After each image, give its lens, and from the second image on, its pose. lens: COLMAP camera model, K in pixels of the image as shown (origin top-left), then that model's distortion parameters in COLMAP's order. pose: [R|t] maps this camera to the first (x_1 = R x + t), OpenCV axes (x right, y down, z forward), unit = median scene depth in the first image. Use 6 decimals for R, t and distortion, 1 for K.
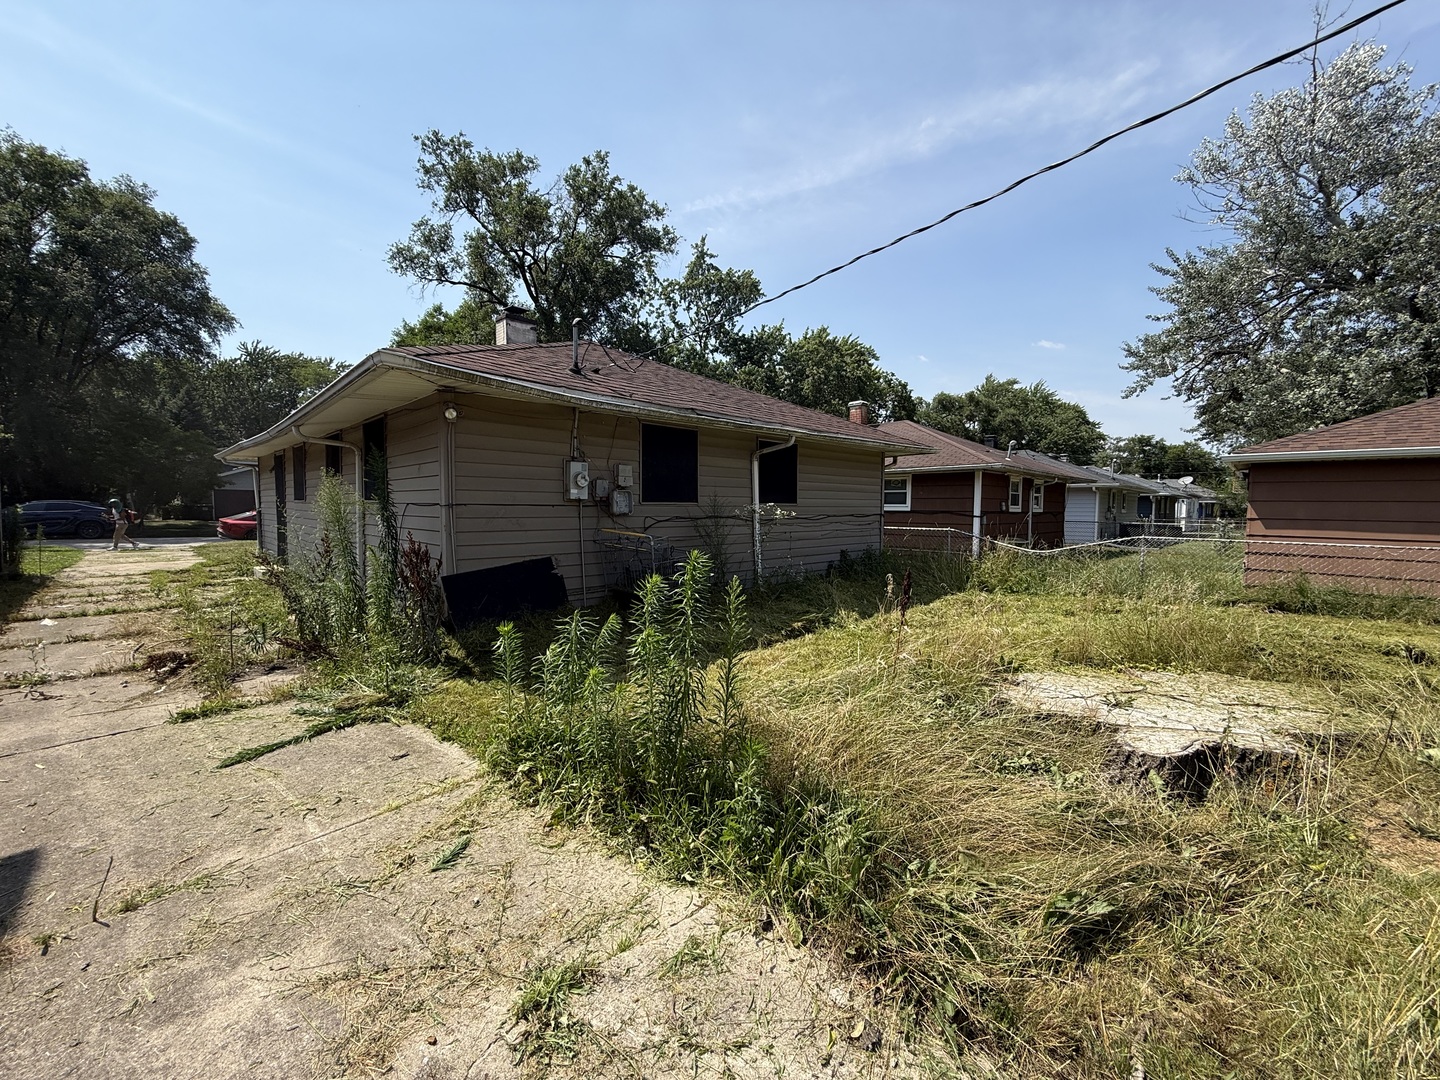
lens RADIAL K [[574.9, 0, 715.3], [0, 574.9, 534.8], [0, 0, 1]] dist [0.002333, 0.000663]
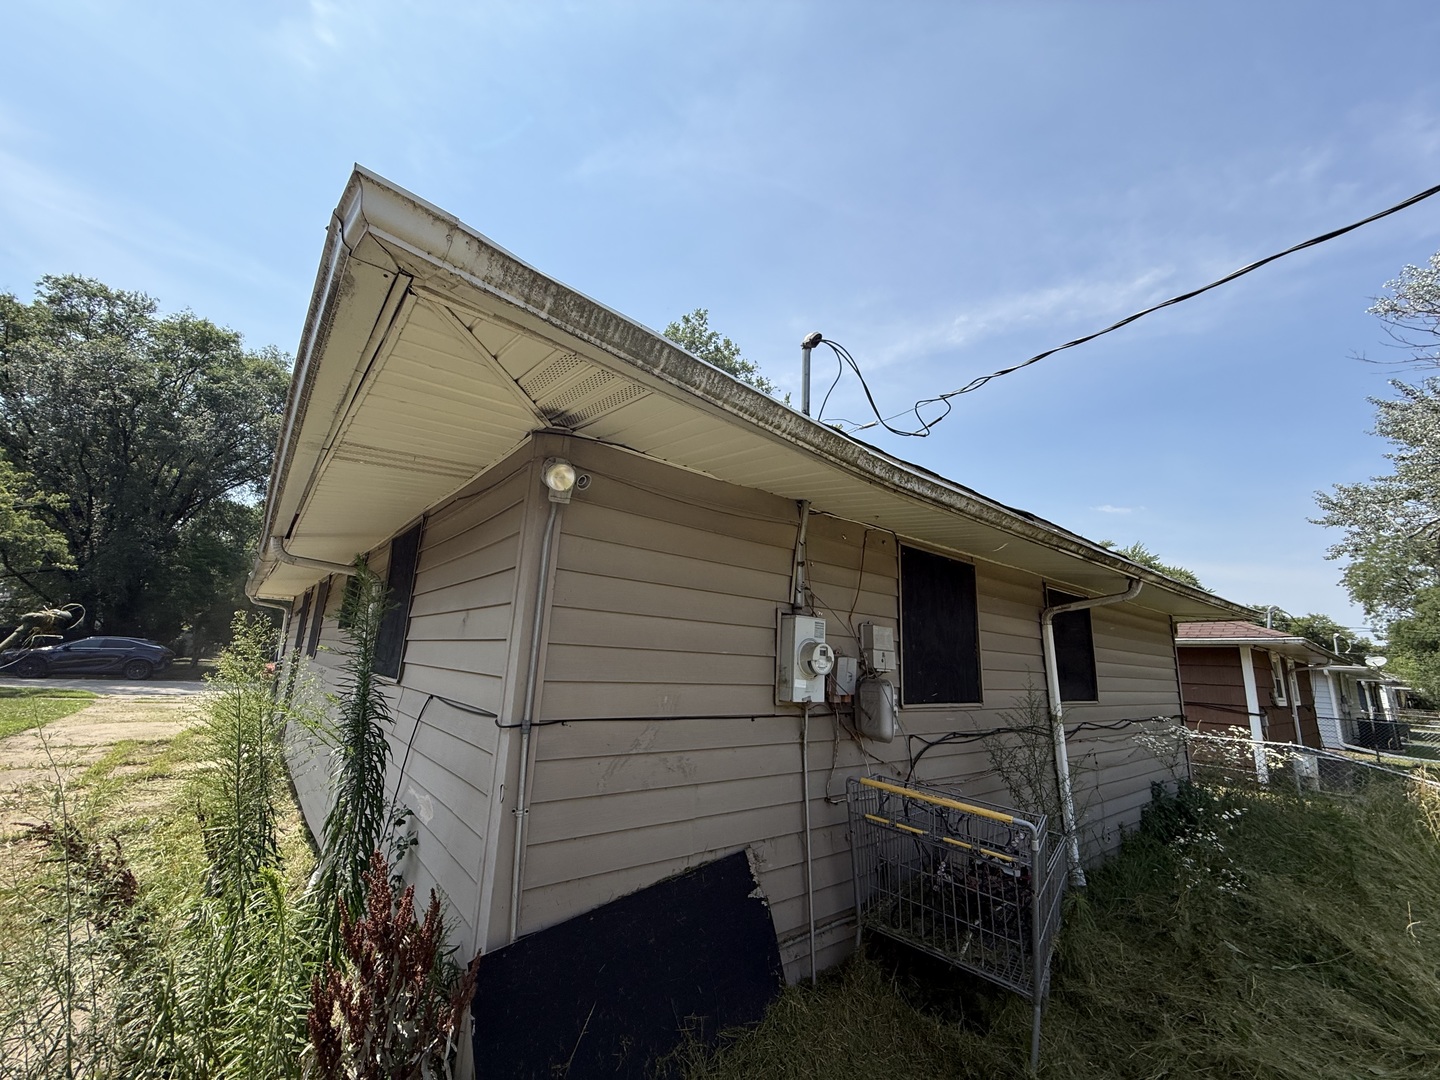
lens RADIAL K [[574.9, 0, 719.0], [0, 574.9, 541.9], [0, 0, 1]] dist [0.002333, 0.000663]
pose [[0.995368, 0.021508, -0.093702, -0.220064], [-0.044593, 0.966754, -0.251790, -0.055521], [0.085172, 0.254802, 0.963235, 0.451242]]
